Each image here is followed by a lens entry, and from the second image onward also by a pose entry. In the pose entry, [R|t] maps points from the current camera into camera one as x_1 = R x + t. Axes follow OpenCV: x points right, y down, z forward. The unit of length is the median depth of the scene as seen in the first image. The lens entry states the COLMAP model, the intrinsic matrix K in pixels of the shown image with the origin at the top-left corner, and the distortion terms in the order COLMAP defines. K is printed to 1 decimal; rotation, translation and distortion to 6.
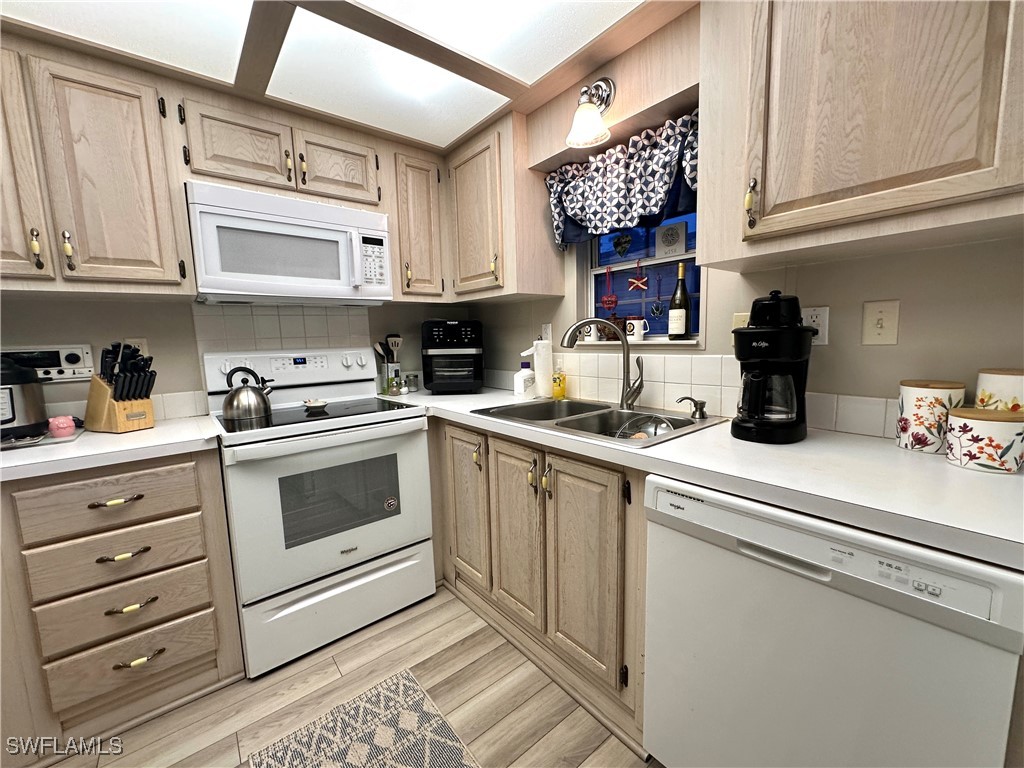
lens RADIAL K [[409.9, 0, 510.2], [0, 409.9, 385.3], [0, 0, 1]] dist [-0.005495, 0.001465]
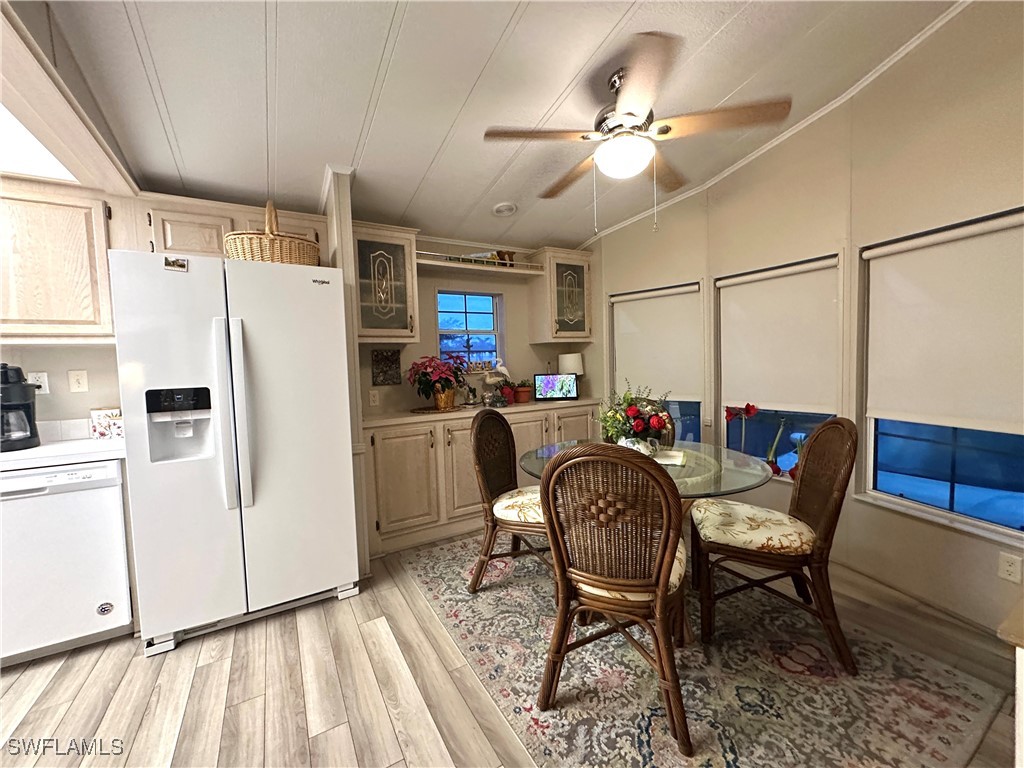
lens RADIAL K [[409.9, 0, 511.3], [0, 409.9, 385.9], [0, 0, 1]] dist [-0.005495, 0.001465]
pose [[0.145134, -0.027296, 0.989035, -0.548426], [0.147698, 0.989016, 0.005622, 0.123891], [-0.978326, 0.145263, 0.147572, -0.985806]]
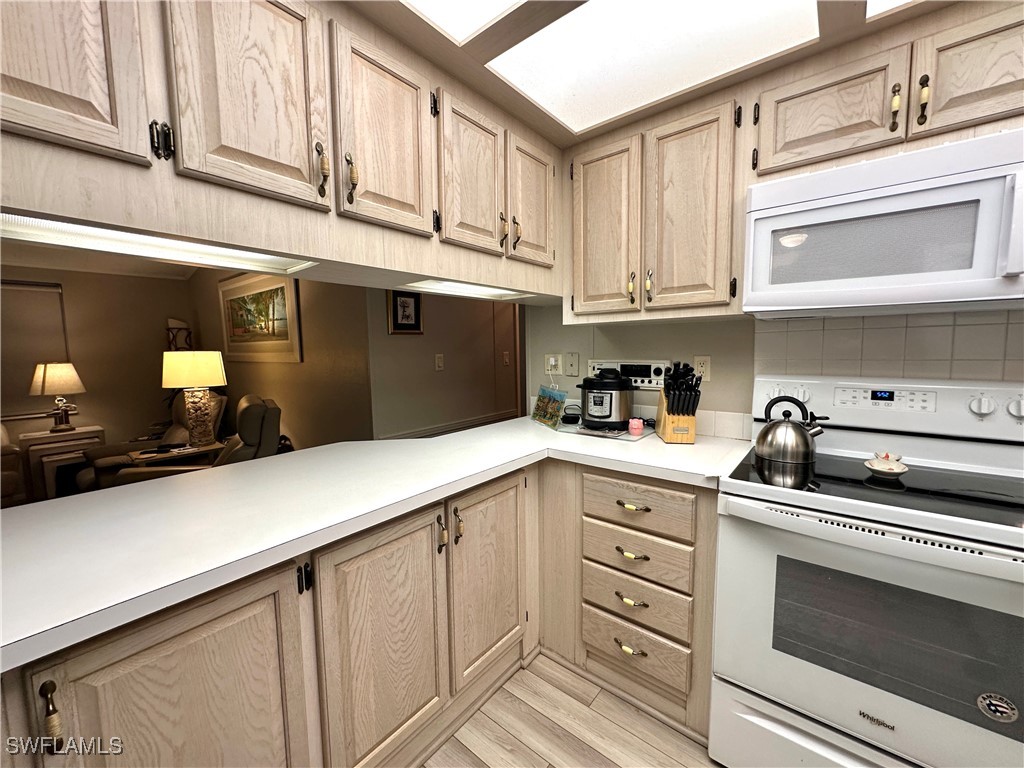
lens RADIAL K [[409.9, 0, 511.0], [0, 409.9, 385.4], [0, 0, 1]] dist [-0.005495, 0.001465]
pose [[0.204326, 0.119331, -0.971602, 0.027797], [-0.105908, 0.989411, 0.099246, -0.101109], [0.973157, 0.082622, 0.214800, 0.319661]]
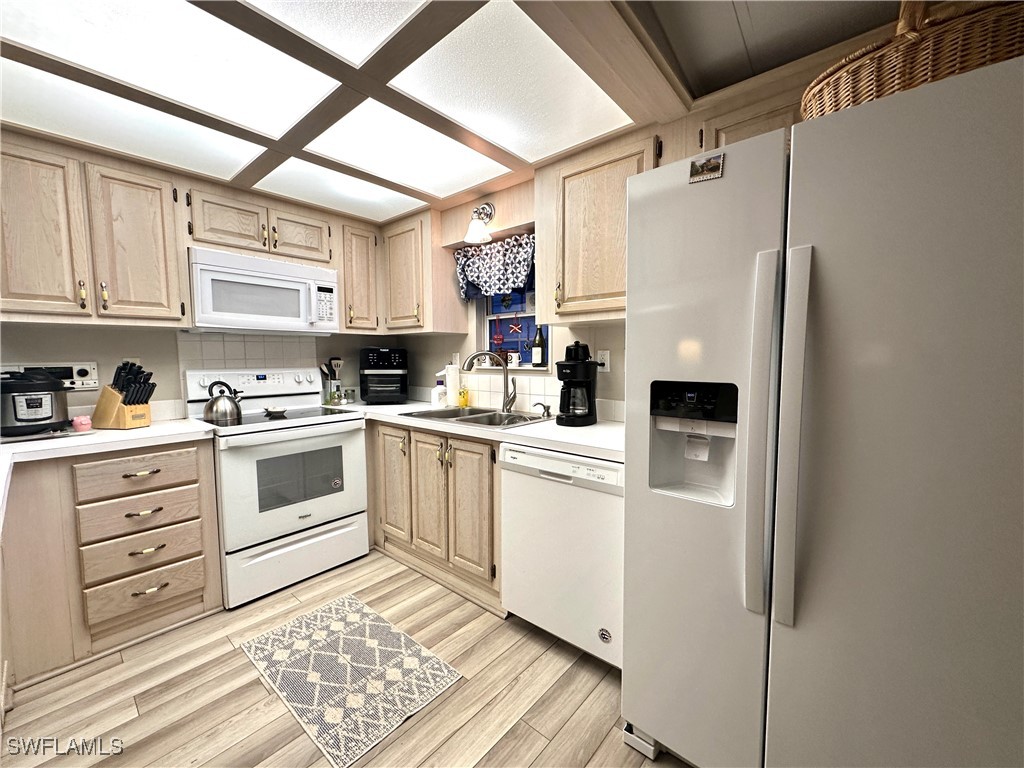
lens RADIAL K [[409.9, 0, 510.4], [0, 409.9, 385.1], [0, 0, 1]] dist [-0.005495, 0.001465]
pose [[0.983942, 0.010302, 0.178189, 0.035195], [-0.001134, 0.998673, -0.051479, 0.039010], [-0.178483, 0.050450, 0.982649, -0.520803]]
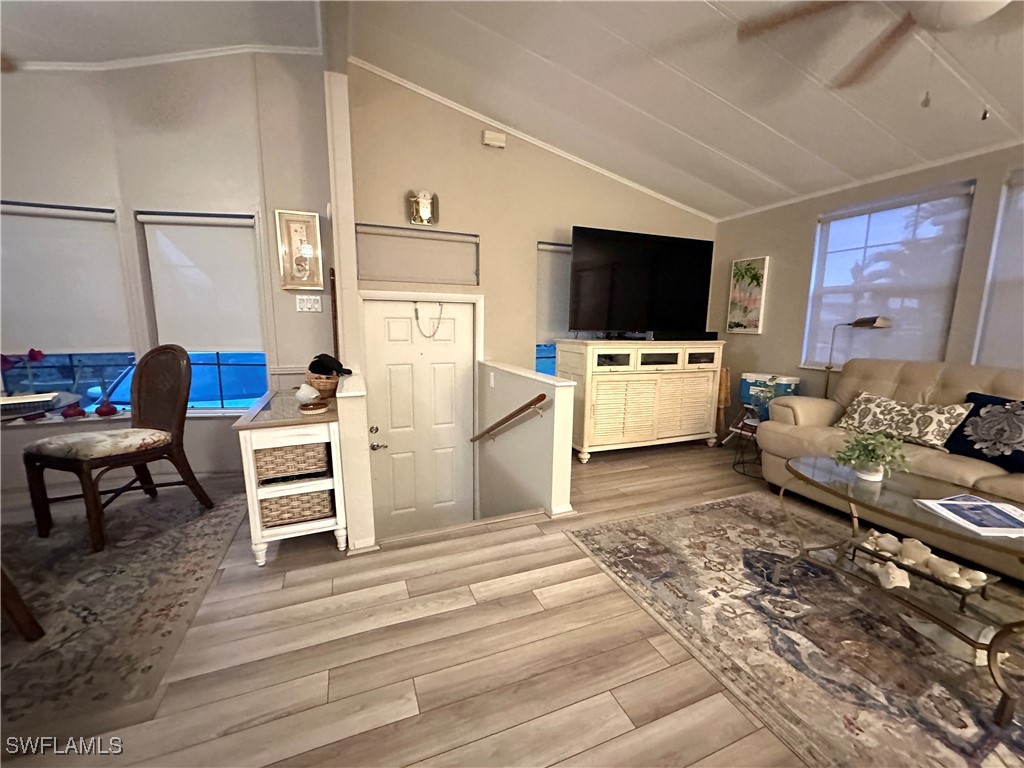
lens RADIAL K [[409.9, 0, 512.1], [0, 409.9, 385.6], [0, 0, 1]] dist [-0.005495, 0.001465]
pose [[-0.956633, -0.021959, 0.290468, -0.980426], [0.057741, 0.963074, 0.262974, 0.183680], [-0.285517, 0.268342, -0.920040, -0.715557]]
